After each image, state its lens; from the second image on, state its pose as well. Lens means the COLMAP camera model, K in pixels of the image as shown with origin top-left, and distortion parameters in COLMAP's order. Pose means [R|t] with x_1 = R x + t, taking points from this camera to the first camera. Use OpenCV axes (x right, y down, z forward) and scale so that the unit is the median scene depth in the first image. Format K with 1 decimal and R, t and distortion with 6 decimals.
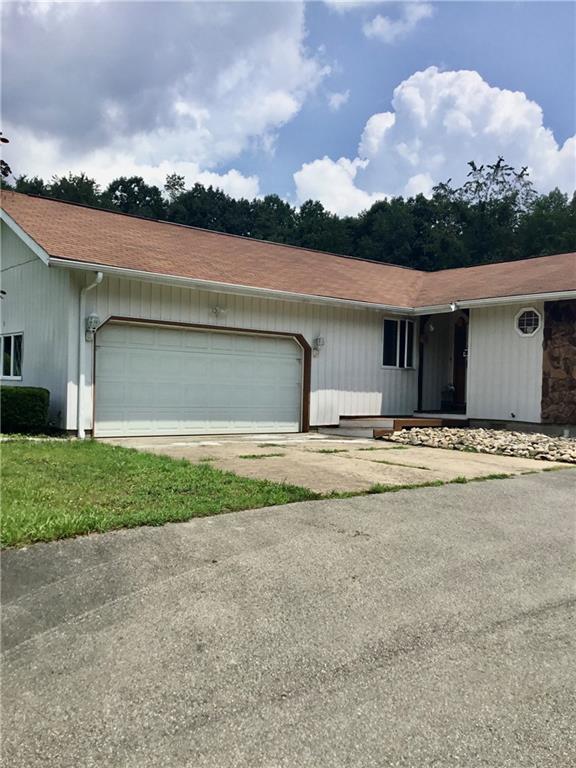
lens RADIAL K [[704.2, 0, 290.2], [0, 704.2, 384.8], [0, 0, 1]] dist [-0.000344, 0.000000]
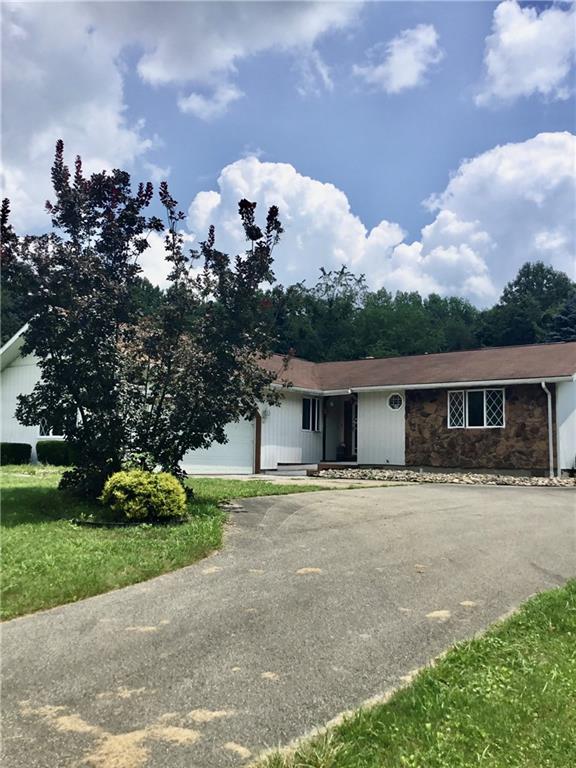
lens RADIAL K [[704.2, 0, 285.8], [0, 704.2, 381.0], [0, 0, 1]] dist [-0.000344, 0.000000]
pose [[0.970161, 0.019157, 0.241705, -0.260077], [0.005249, 0.994981, -0.099929, 0.019852], [-0.242406, 0.098216, 0.965191, -0.431461]]
